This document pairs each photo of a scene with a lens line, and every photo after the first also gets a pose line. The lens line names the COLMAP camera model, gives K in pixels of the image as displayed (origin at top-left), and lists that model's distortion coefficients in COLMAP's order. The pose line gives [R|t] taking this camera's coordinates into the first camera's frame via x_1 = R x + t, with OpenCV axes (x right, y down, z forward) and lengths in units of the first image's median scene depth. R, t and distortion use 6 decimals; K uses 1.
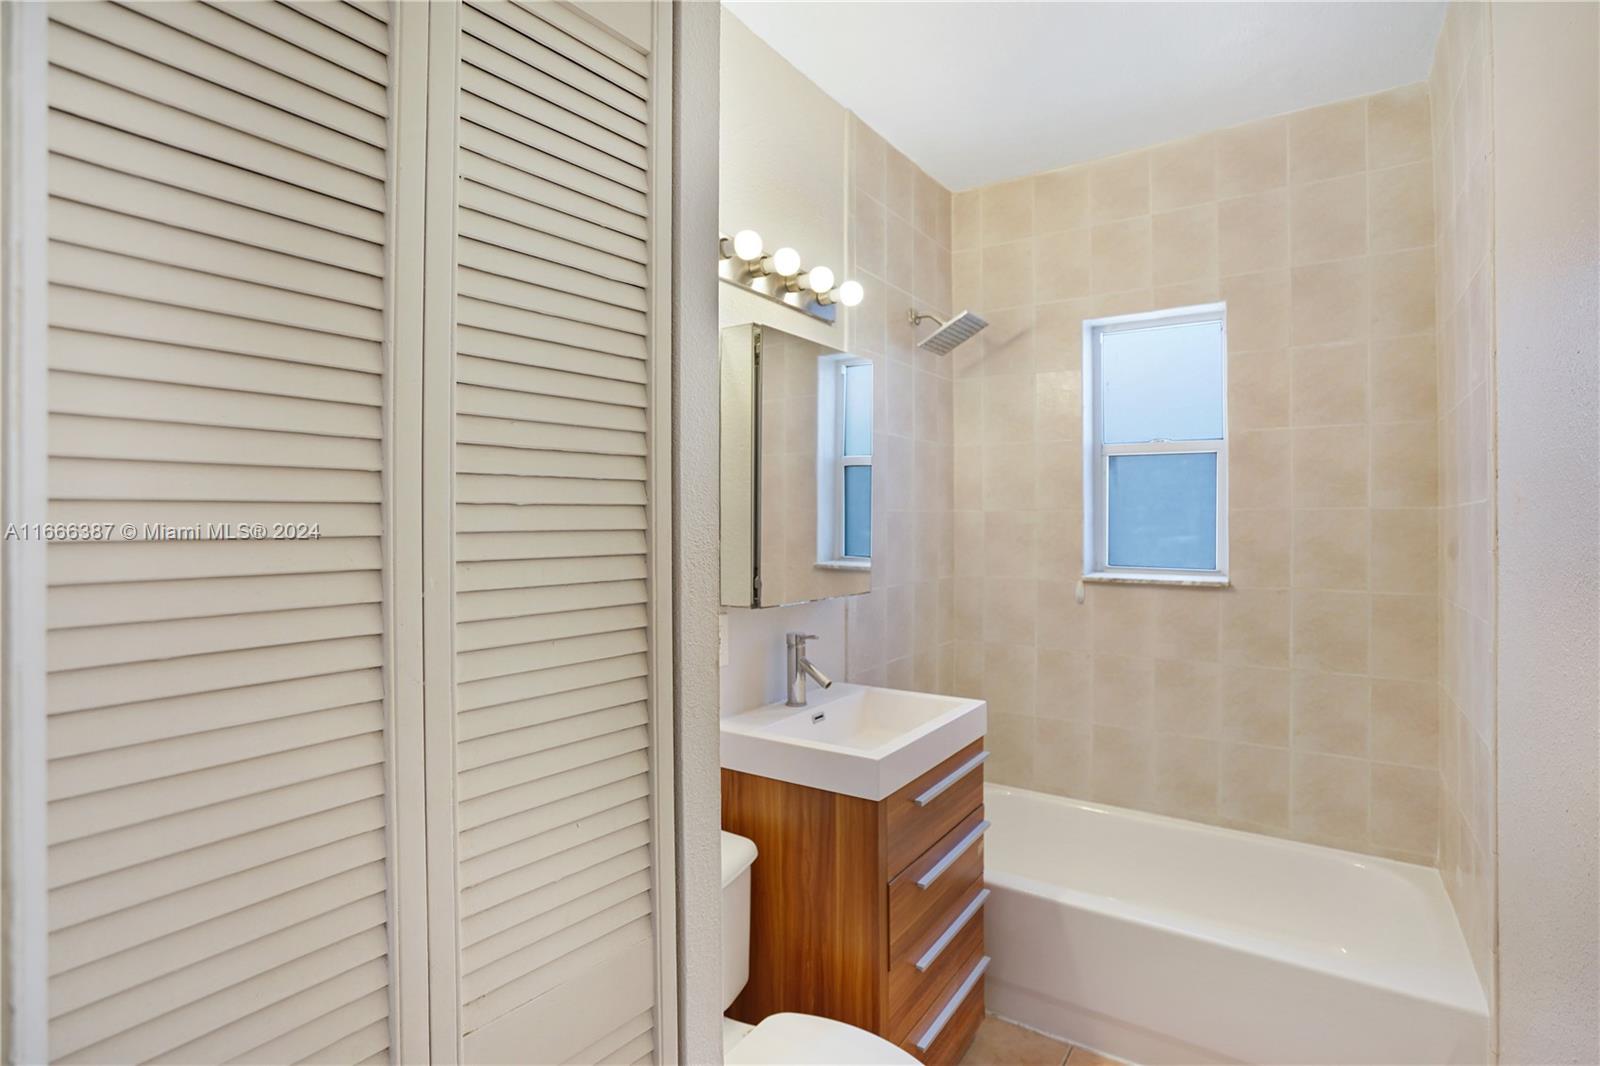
lens RADIAL K [[751.2, 0, 809.7], [0, 751.2, 514.9], [0, 0, 1]] dist [-0.060204, 0.025703]
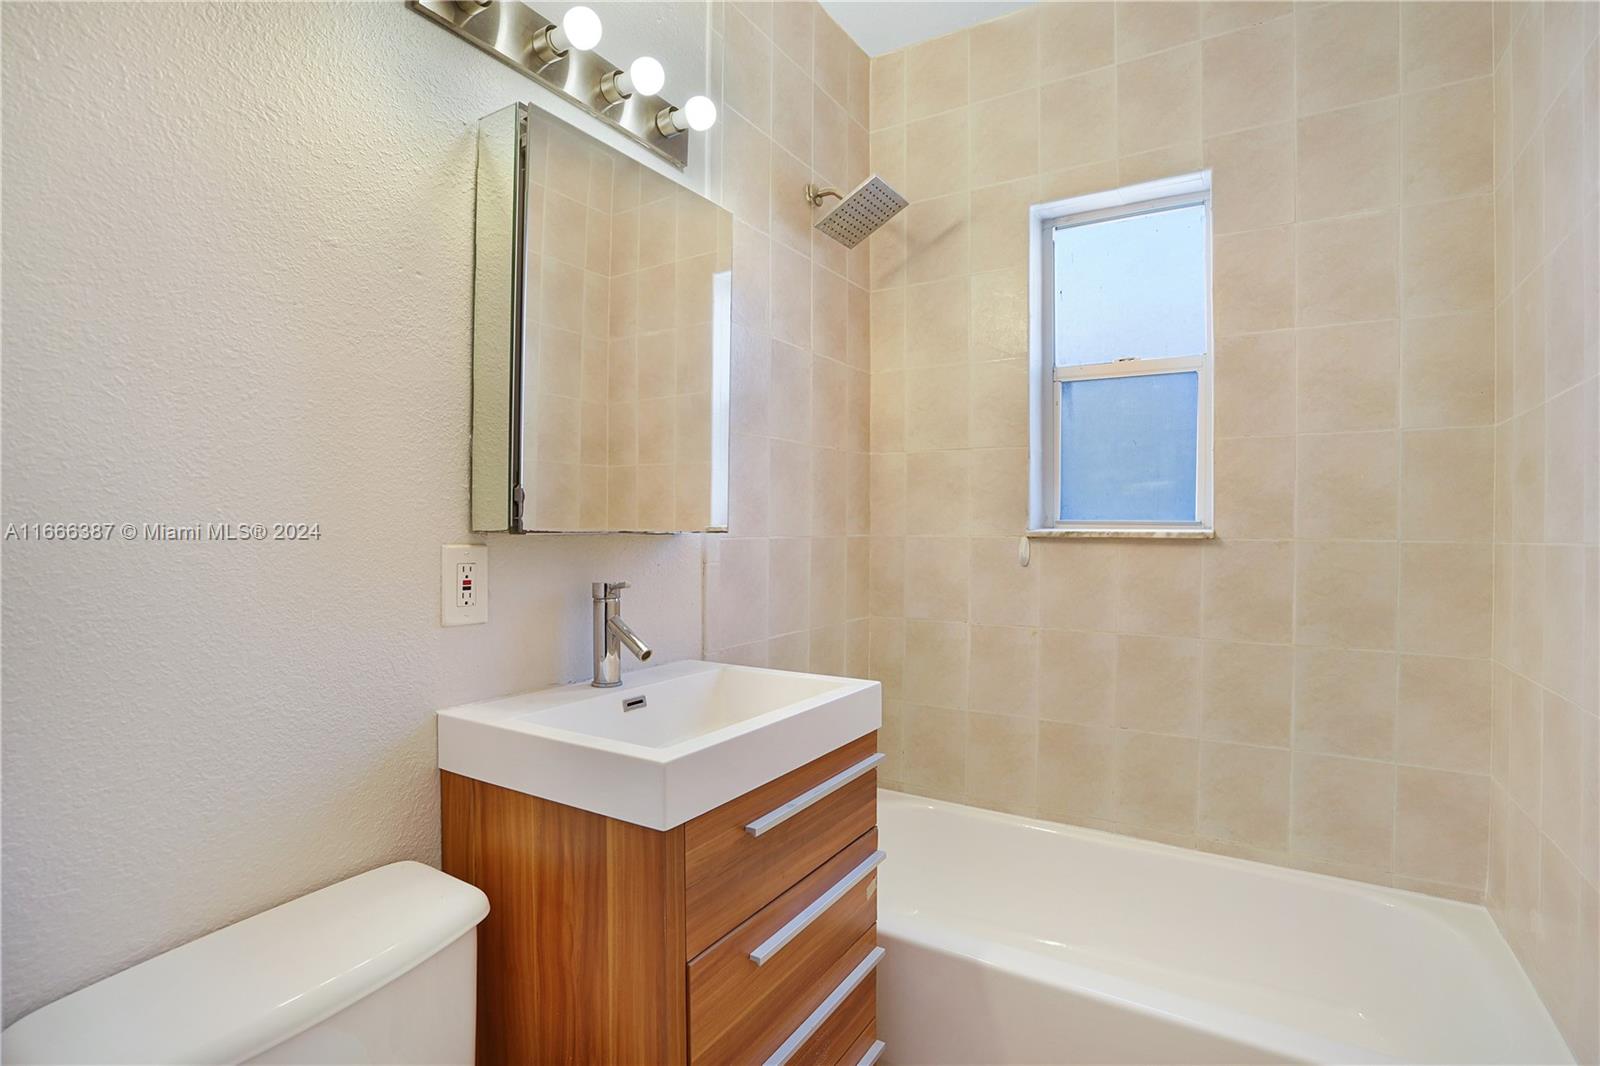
lens RADIAL K [[755.4, 0, 798.1], [0, 755.4, 528.0], [0, 0, 1]] dist [-0.061603, 0.024124]
pose [[0.999507, 0.005419, 0.030920, 0.118711], [-0.005720, 0.999937, 0.009675, 0.086072], [-0.030866, -0.009847, 0.999475, 0.257261]]
